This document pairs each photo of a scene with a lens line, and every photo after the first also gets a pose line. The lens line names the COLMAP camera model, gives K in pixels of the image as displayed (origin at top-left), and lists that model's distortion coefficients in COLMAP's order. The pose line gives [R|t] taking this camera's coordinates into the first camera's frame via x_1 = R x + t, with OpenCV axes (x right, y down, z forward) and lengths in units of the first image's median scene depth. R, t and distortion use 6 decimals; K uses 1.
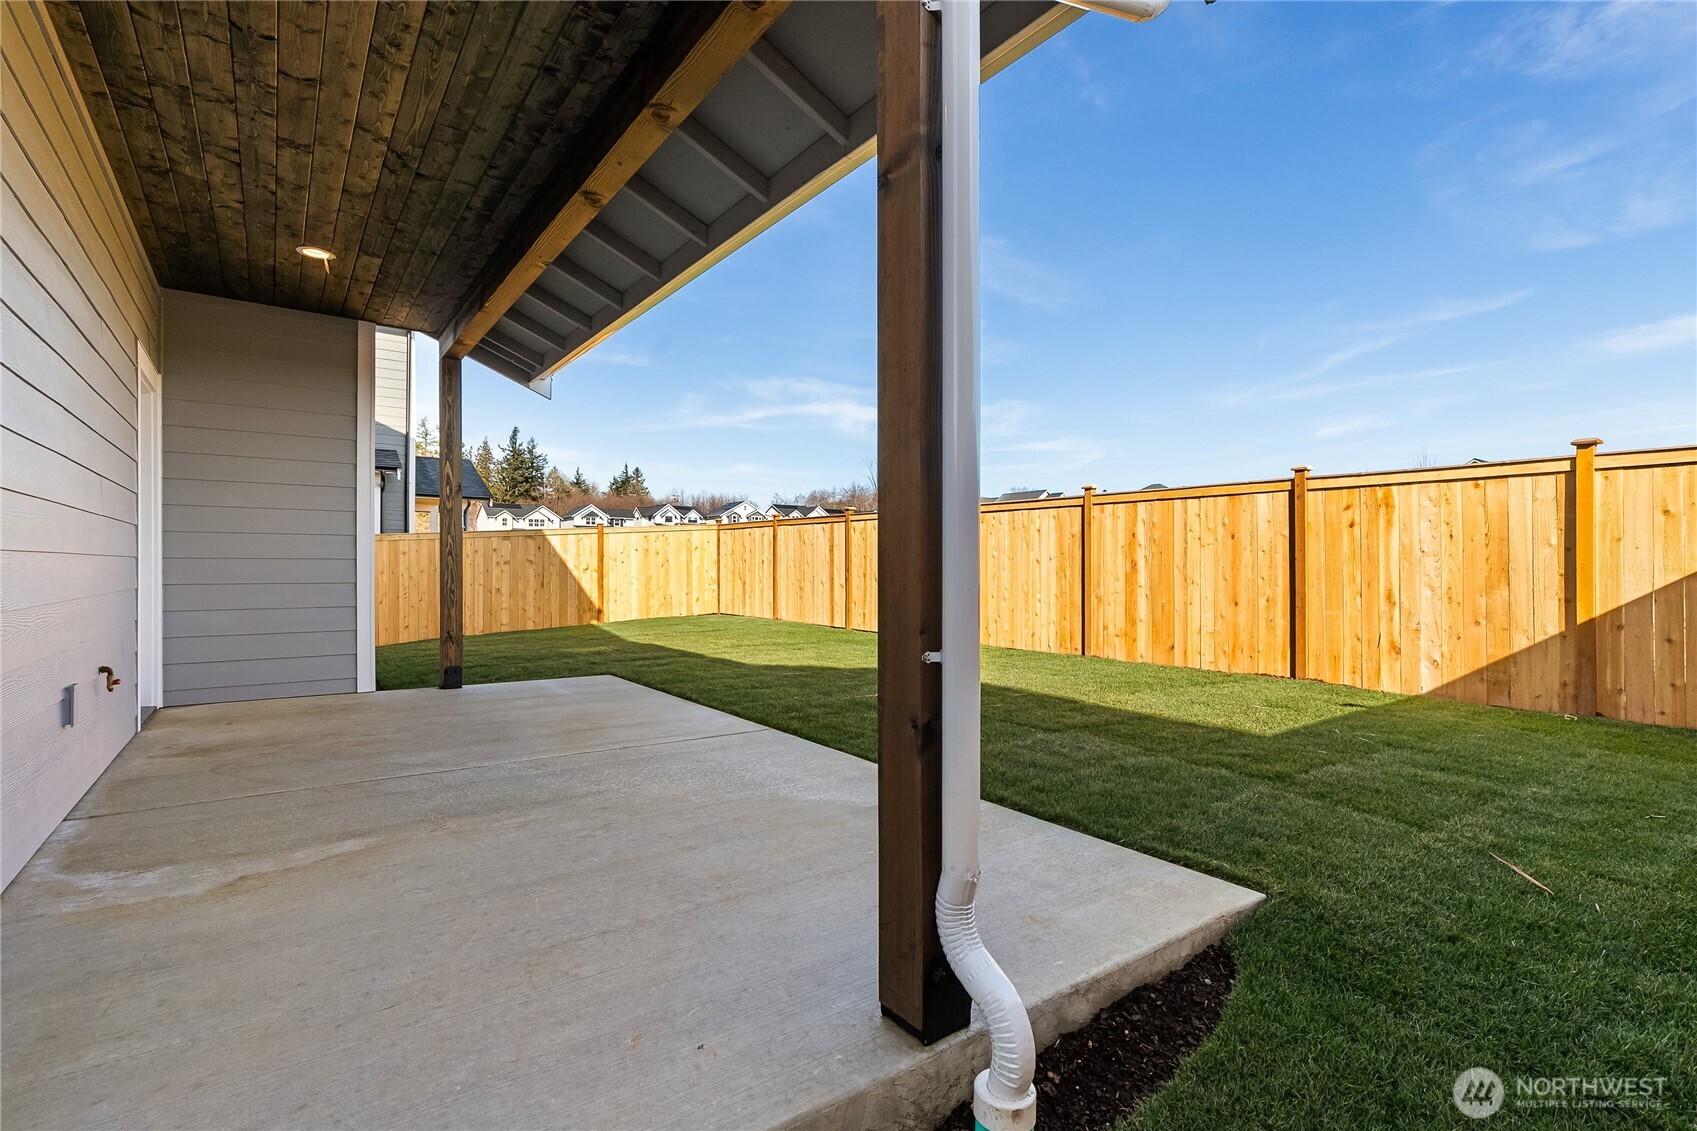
lens RADIAL K [[795.0, 0, 853.9], [0, 795.0, 566.3], [0, 0, 1]] dist [0.002405, -0.000214]
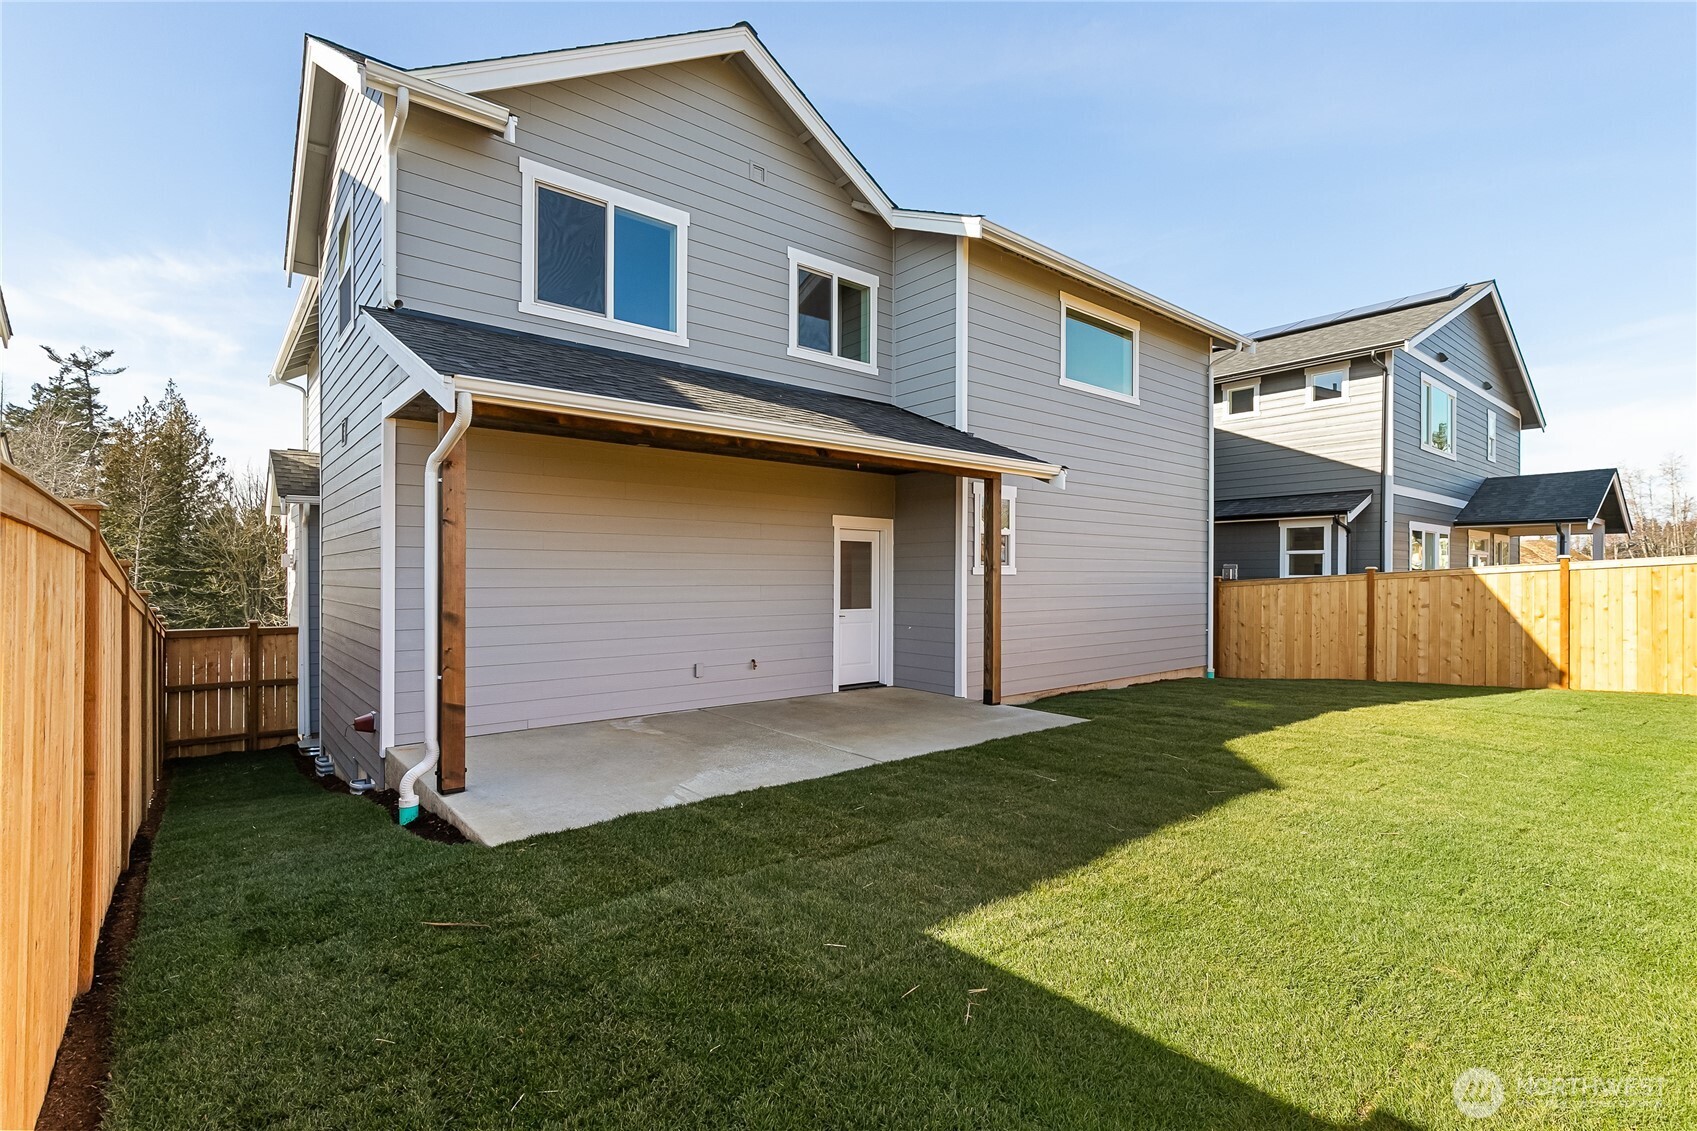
lens RADIAL K [[795.0, 0, 850.3], [0, 795.0, 574.8], [0, 0, 1]] dist [0.002405, -0.000214]
pose [[0.072591, -0.006492, -0.997341, 0.786996], [-0.001682, 0.999977, -0.006632, -0.062624], [0.997360, 0.002159, 0.072579, 0.554811]]
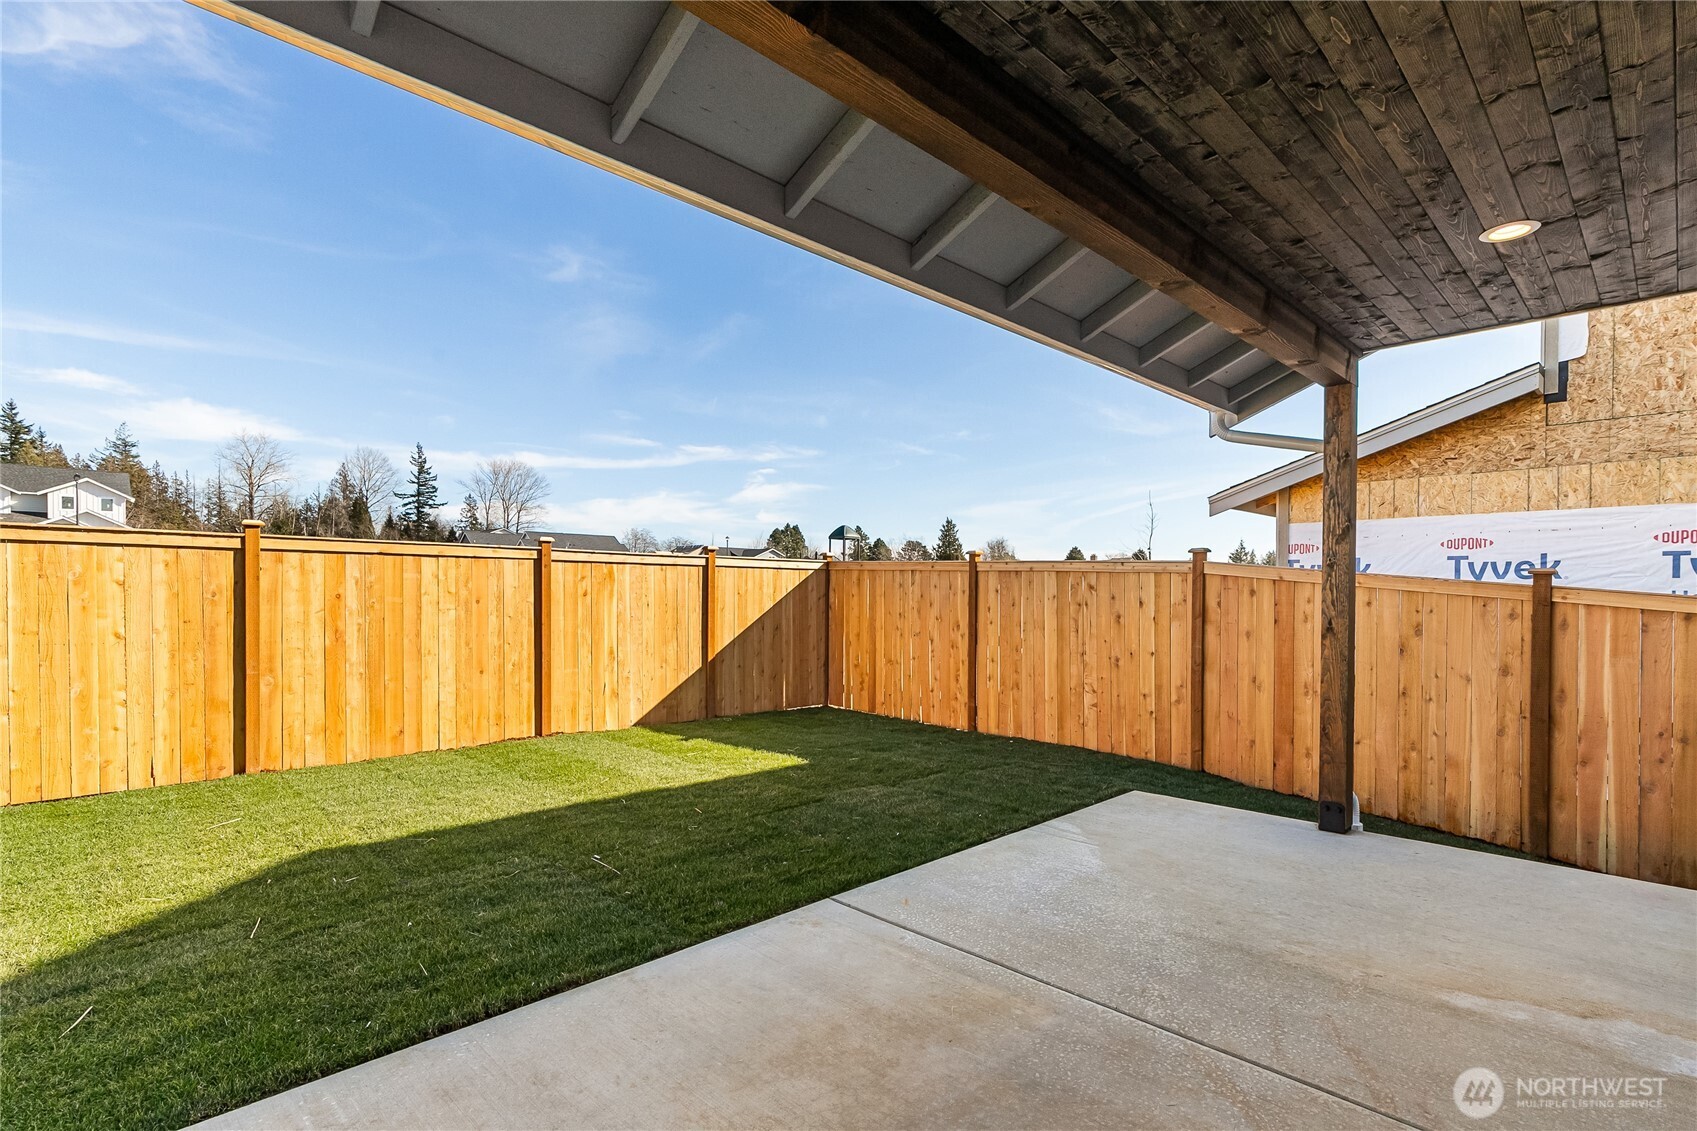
lens RADIAL K [[795.0, 0, 882.1], [0, 795.0, 600.1], [0, 0, 1]] dist [0.002405, -0.000214]
pose [[-0.150171, -0.013772, 0.988564, -0.559287], [-0.007238, 0.999891, 0.012831, -0.057481], [-0.988634, -0.005229, -0.150254, 0.699098]]
